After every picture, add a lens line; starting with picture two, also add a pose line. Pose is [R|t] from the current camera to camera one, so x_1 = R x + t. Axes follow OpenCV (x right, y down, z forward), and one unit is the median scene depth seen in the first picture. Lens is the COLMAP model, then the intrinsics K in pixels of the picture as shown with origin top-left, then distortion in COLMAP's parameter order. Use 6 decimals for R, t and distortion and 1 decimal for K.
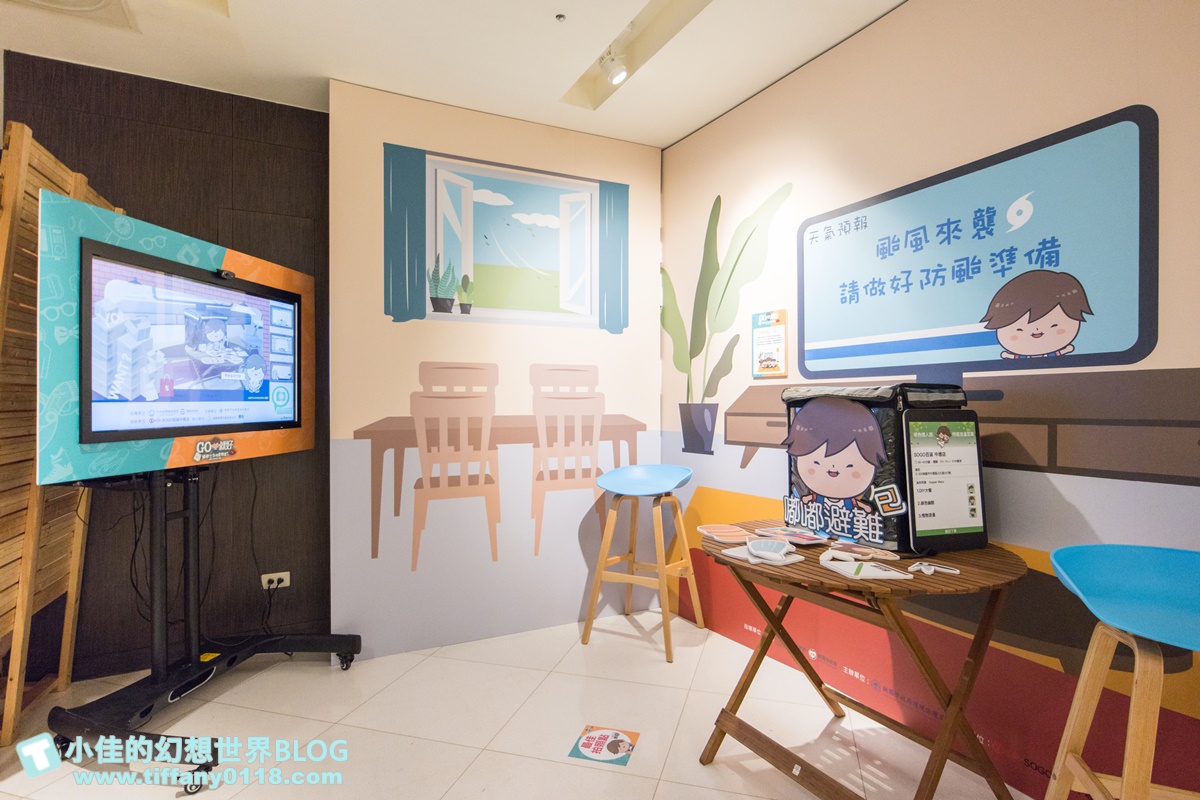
lens RADIAL K [[608.8, 0, 600.1], [0, 608.8, 394.1], [0, 0, 1]] dist [-0.003749, 0.001464]
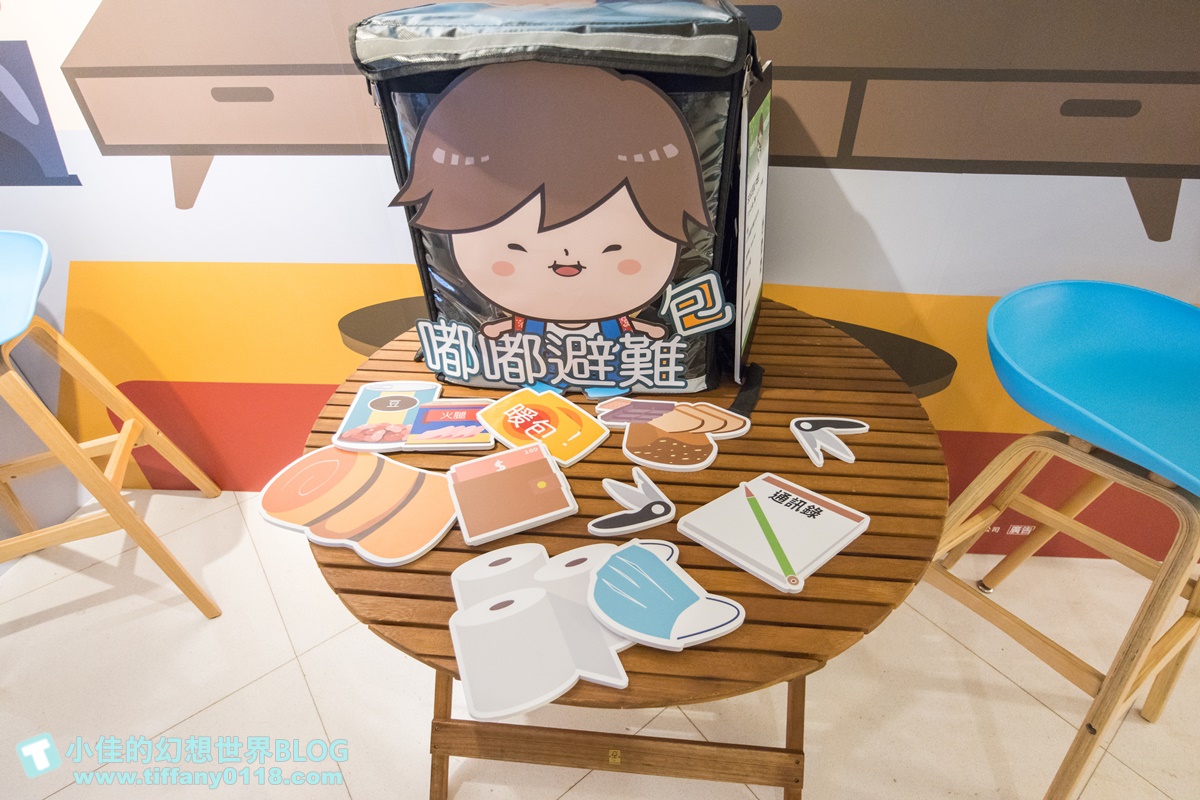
lens RADIAL K [[608.8, 0, 610.1], [0, 608.8, 397.4], [0, 0, 1]] dist [-0.003749, 0.001464]
pose [[0.577601, -0.488045, 0.654361, 0.087286], [0.004330, 0.803421, 0.595396, -0.048150], [-0.816307, -0.341068, 0.466170, 0.774314]]
